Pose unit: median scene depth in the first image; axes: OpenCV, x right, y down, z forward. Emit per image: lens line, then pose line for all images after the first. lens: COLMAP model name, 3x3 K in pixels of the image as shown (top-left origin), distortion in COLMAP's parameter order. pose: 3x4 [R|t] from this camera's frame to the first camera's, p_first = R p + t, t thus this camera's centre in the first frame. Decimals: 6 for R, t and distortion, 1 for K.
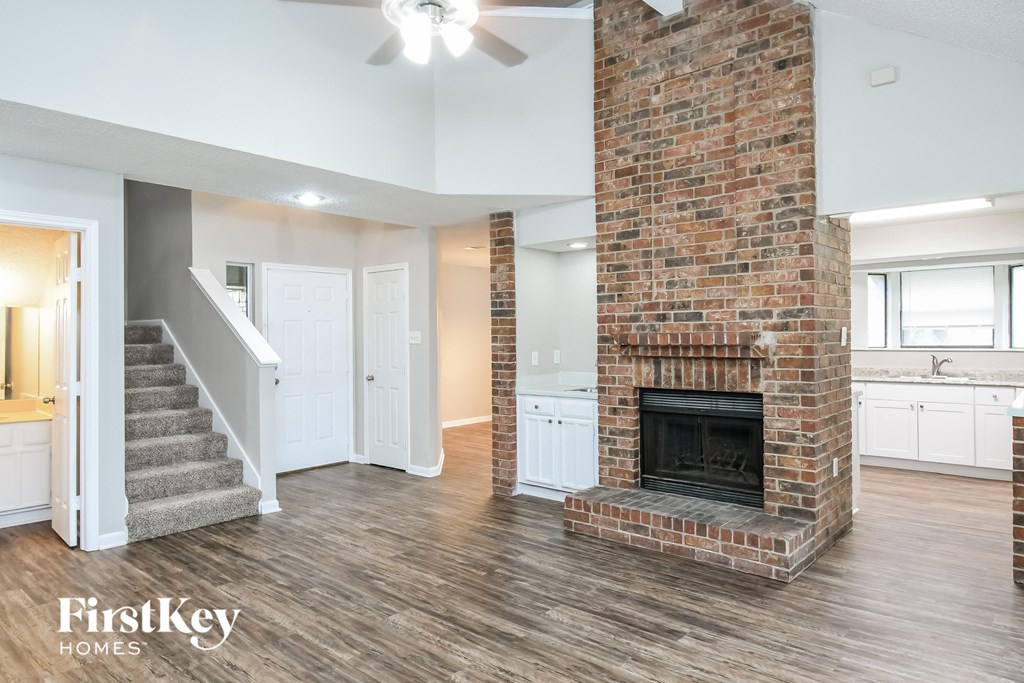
lens RADIAL K [[659.8, 0, 510.5], [0, 659.8, 328.2], [0, 0, 1]] dist [0.016186, -0.001037]
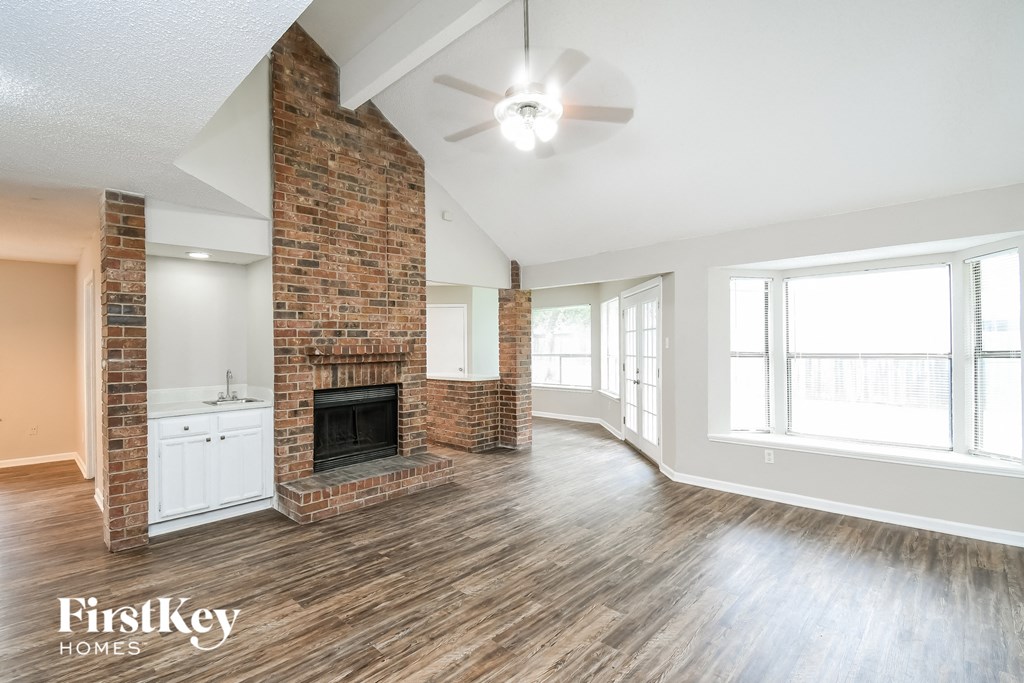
lens RADIAL K [[475.3, 0, 512.0], [0, 475.3, 341.5], [0, 0, 1]] dist [0.004249, -0.000207]
pose [[0.025477, 0.014506, 0.999570, -0.721565], [0.001603, 0.999893, -0.014552, 0.014067], [-0.999674, 0.001973, 0.025451, 0.653171]]
